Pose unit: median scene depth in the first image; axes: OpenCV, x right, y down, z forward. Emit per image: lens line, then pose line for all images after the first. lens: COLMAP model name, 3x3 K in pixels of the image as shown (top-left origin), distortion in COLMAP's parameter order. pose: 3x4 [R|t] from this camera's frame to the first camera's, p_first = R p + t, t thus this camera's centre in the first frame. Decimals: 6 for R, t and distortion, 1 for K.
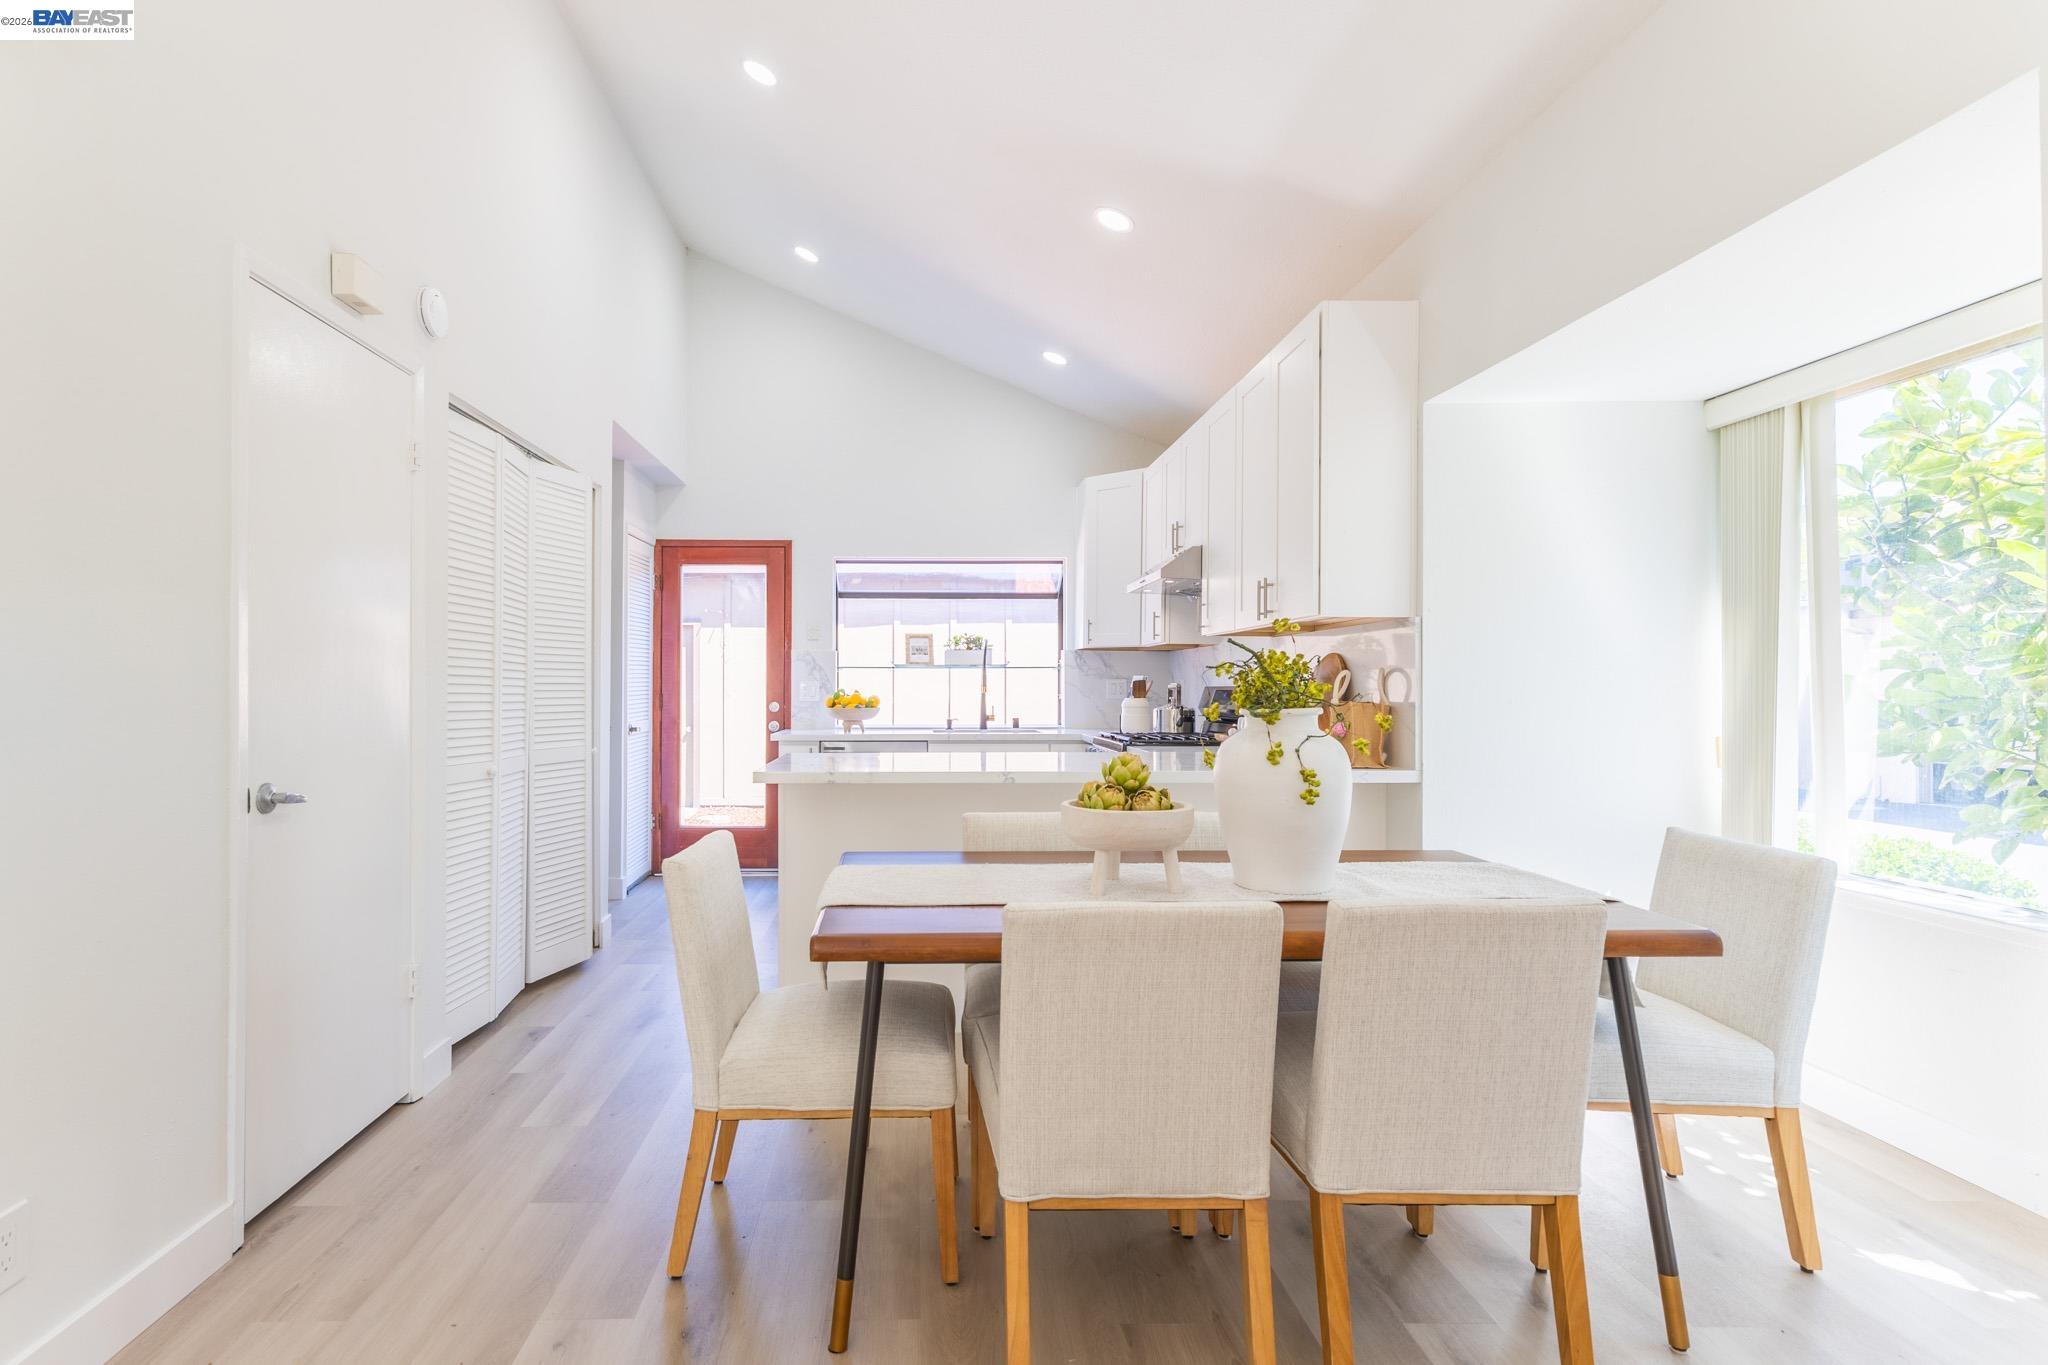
lens RADIAL K [[988.4, 0, 1028.2], [0, 988.4, 722.5], [0, 0, 1]] dist [0.003997, 0.000545]
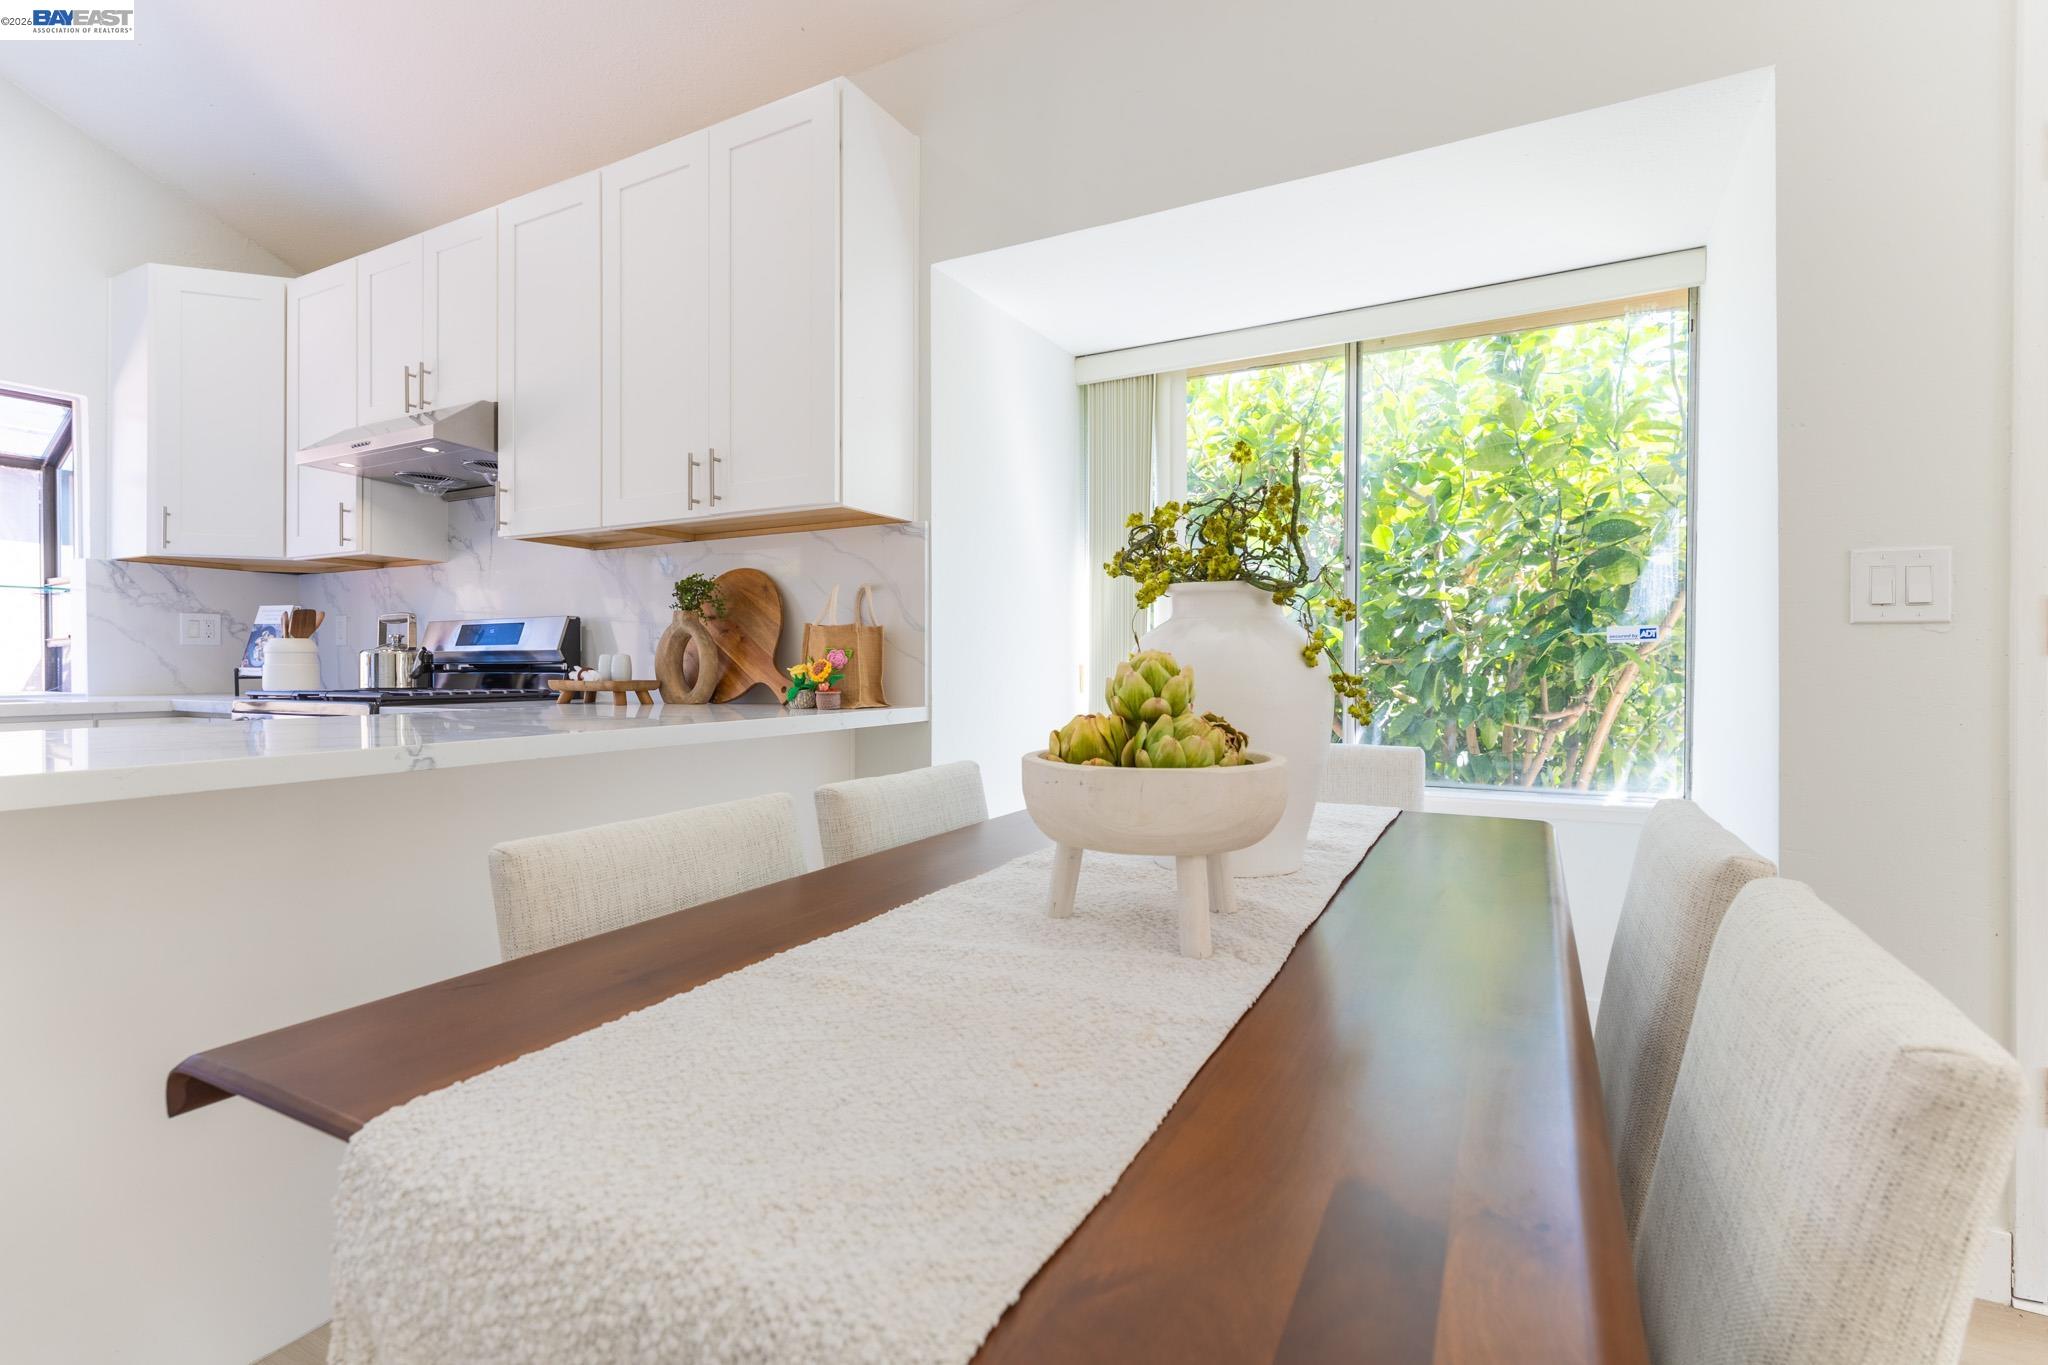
lens RADIAL K [[908.5, 0, 1024.0], [0, 908.5, 682.5], [0, 0, 1]] dist [0.001661, -0.000111]
pose [[0.557664, -0.025530, 0.829674, -0.141488], [0.033221, 0.999413, 0.008424, 0.017594], [-0.829402, 0.022865, 0.558185, 0.360769]]
